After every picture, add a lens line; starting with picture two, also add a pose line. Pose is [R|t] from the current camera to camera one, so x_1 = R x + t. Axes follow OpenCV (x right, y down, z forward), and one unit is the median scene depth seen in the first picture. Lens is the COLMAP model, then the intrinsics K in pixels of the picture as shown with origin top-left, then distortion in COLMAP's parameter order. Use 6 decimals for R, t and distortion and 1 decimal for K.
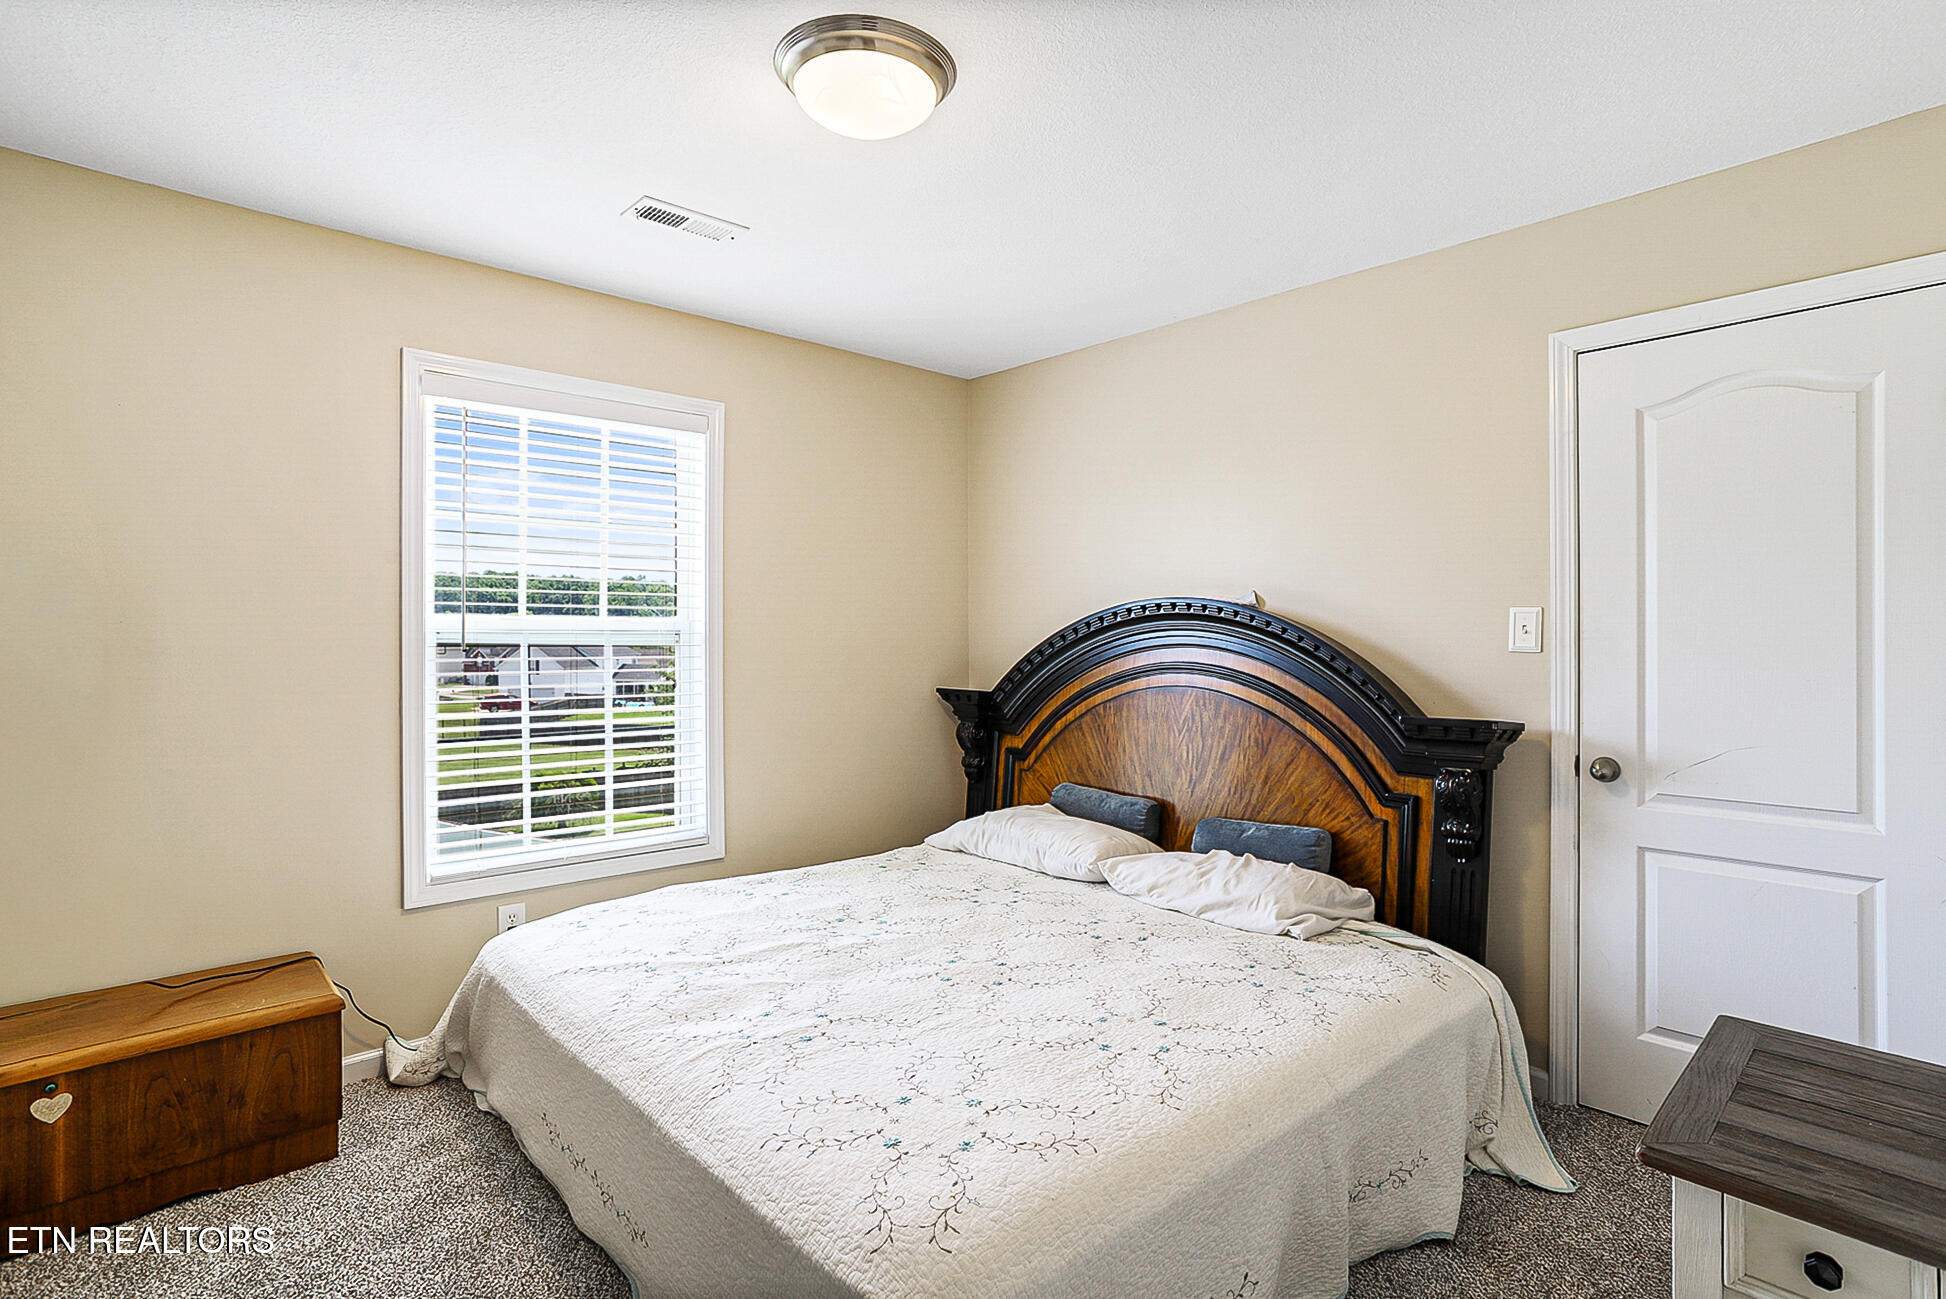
lens RADIAL K [[994.9, 0, 995.0], [0, 994.9, 640.2], [0, 0, 1]] dist [-0.068900, 0.052988]
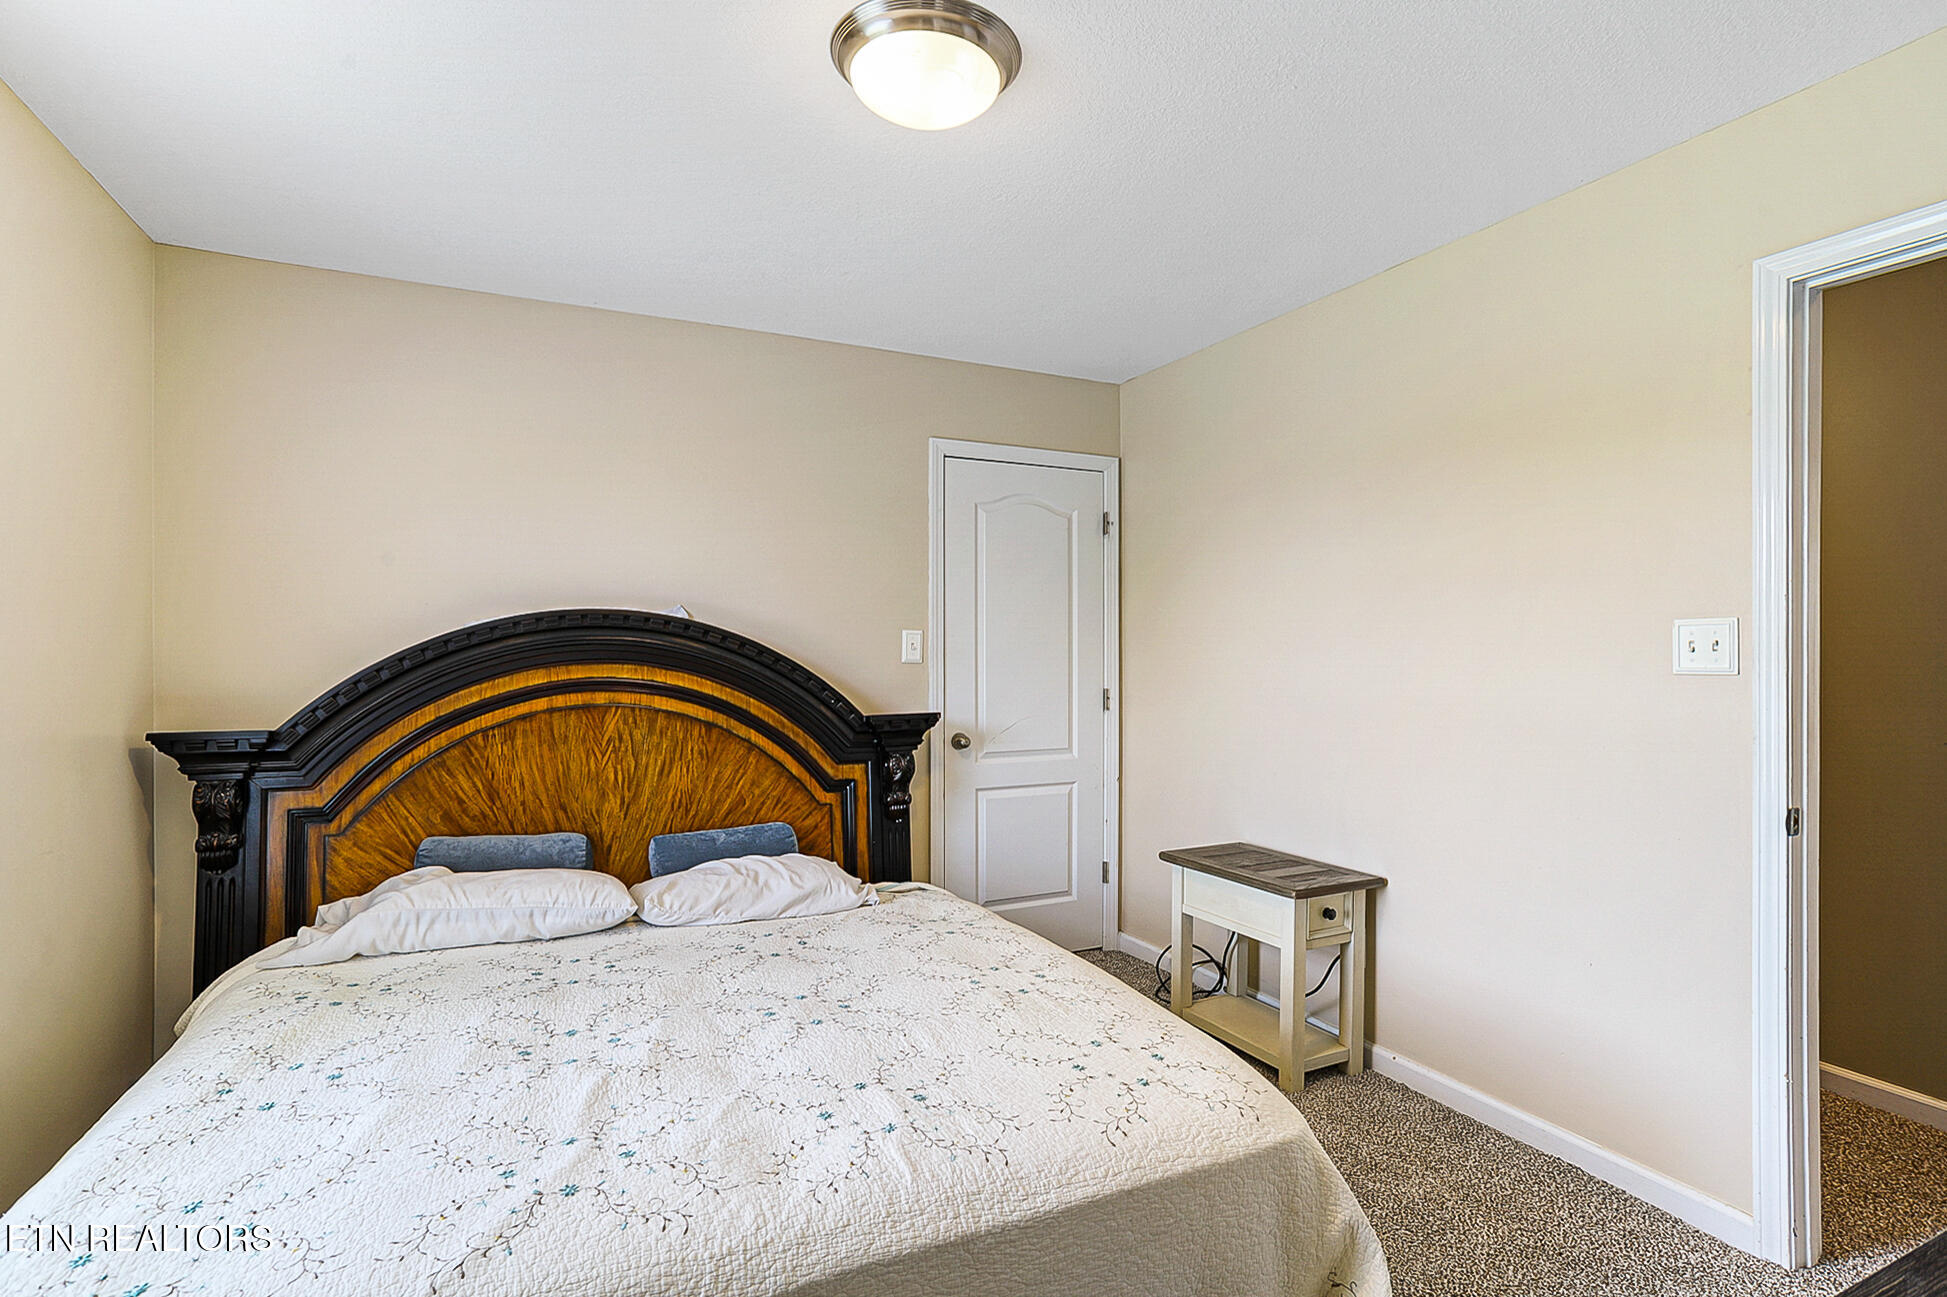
lens RADIAL K [[995.4, 0, 995.5], [0, 995.4, 639.2], [0, 0, 1]] dist [-0.068900, 0.052988]
pose [[0.268068, 0.010055, 0.963347, -0.716835], [0.000292, 0.999945, -0.010519, -0.006564], [-0.963400, 0.003101, 0.268051, 0.466907]]
